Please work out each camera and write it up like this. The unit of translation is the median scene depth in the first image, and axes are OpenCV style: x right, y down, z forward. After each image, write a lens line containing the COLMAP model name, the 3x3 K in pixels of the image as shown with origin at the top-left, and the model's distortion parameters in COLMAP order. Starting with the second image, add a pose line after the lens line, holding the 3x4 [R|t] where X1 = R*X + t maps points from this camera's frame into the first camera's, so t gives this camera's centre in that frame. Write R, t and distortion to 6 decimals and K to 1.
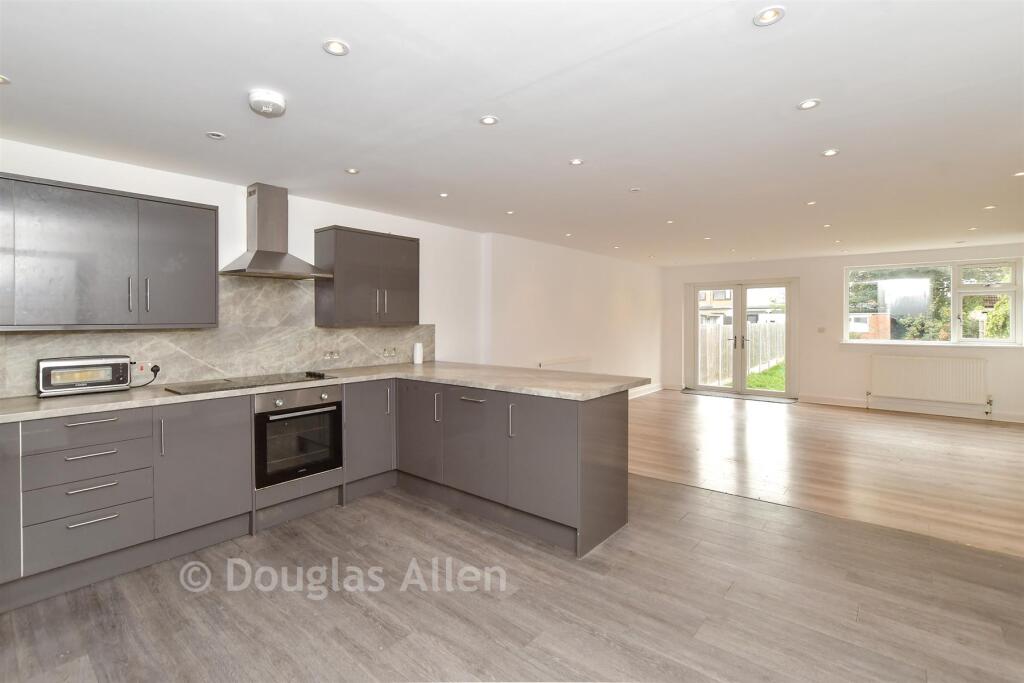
lens RADIAL K [[462.2, 0, 505.3], [0, 462.2, 322.1], [0, 0, 1]] dist [-0.014901, 0.000702]
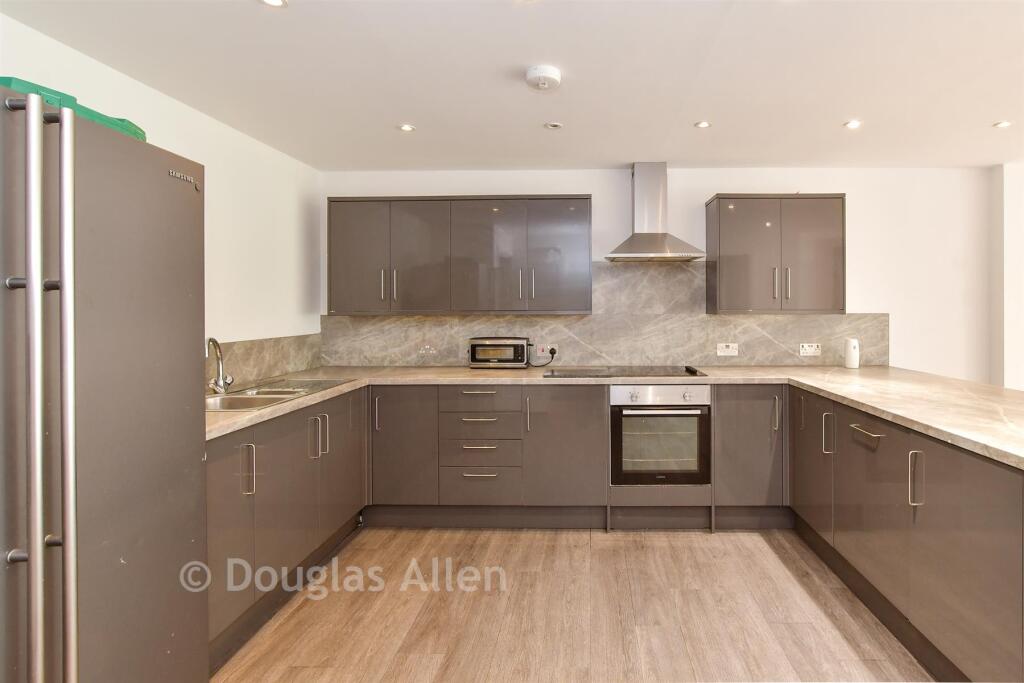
lens RADIAL K [[523.4, 0, 586.2], [0, 523.4, 304.5], [0, 0, 1]] dist [-0.018545, 0.001014]
pose [[0.641718, -0.001983, -0.766938, 0.231098], [-0.003723, 0.999977, -0.005701, -0.003293], [0.766931, 0.006513, 0.641696, 0.235515]]
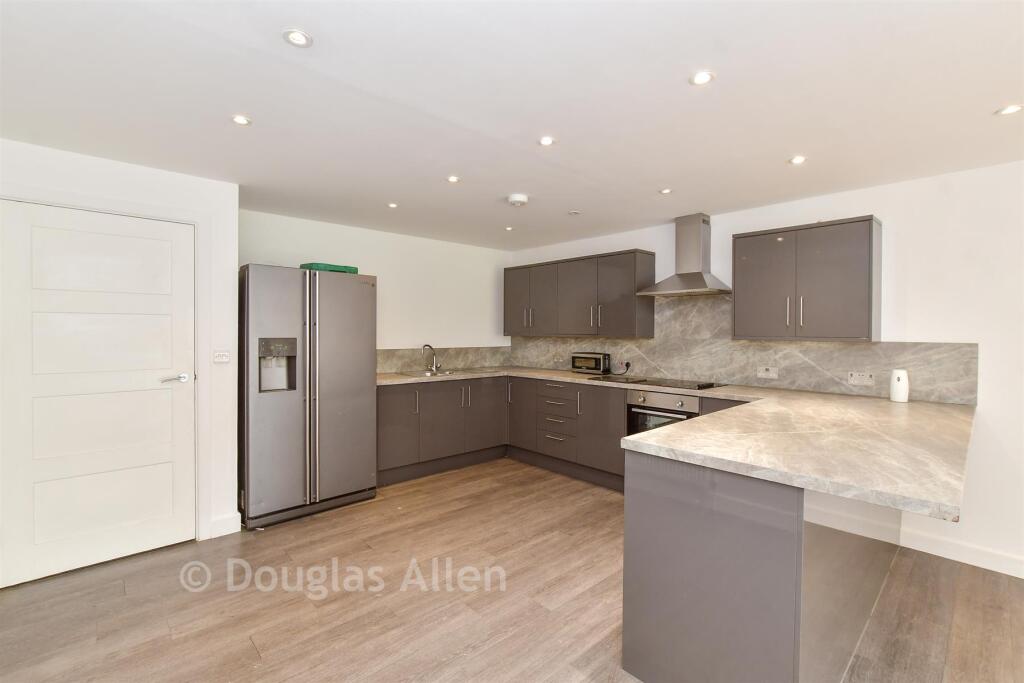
lens RADIAL K [[462.2, 0, 517.3], [0, 462.2, 337.8], [0, 0, 1]] dist [-0.014901, 0.000702]
pose [[-0.110983, 0.017798, -0.993663, 0.718650], [-0.010456, 0.999763, 0.019075, -0.010531], [0.993767, 0.012507, -0.110771, 0.744568]]
